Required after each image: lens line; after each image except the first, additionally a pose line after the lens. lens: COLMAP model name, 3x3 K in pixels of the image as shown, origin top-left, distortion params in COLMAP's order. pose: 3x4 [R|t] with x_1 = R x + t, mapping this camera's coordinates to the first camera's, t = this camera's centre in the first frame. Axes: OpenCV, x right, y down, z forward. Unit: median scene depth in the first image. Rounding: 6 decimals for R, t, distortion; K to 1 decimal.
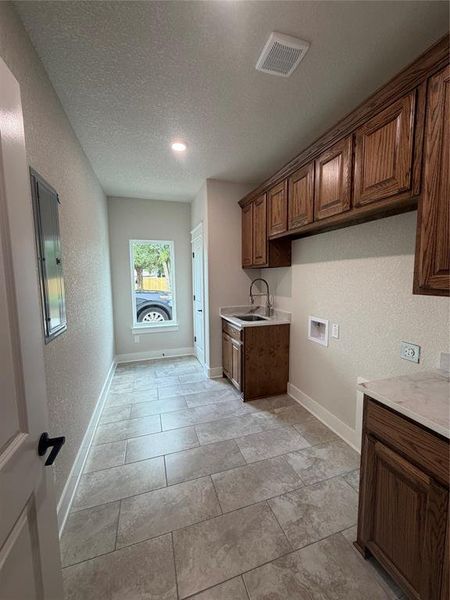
lens RADIAL K [[238.9, 0, 226.1], [0, 238.9, 299.6], [0, 0, 1]] dist [0.000339, 0.000433]
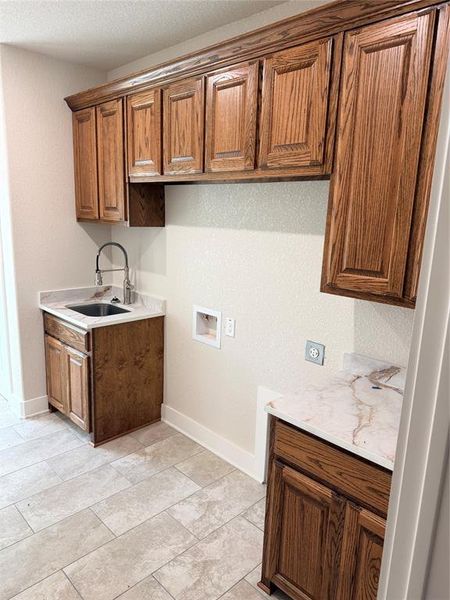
lens RADIAL K [[426.0, 0, 223.8], [0, 426.0, 301.5], [0, 0, 1]] dist [0.080671, -0.105046]
pose [[0.897295, -0.054479, 0.438058, -0.150118], [-0.000365, 0.992263, 0.124150, -0.132718], [-0.441432, -0.111559, 0.890333, -0.158121]]
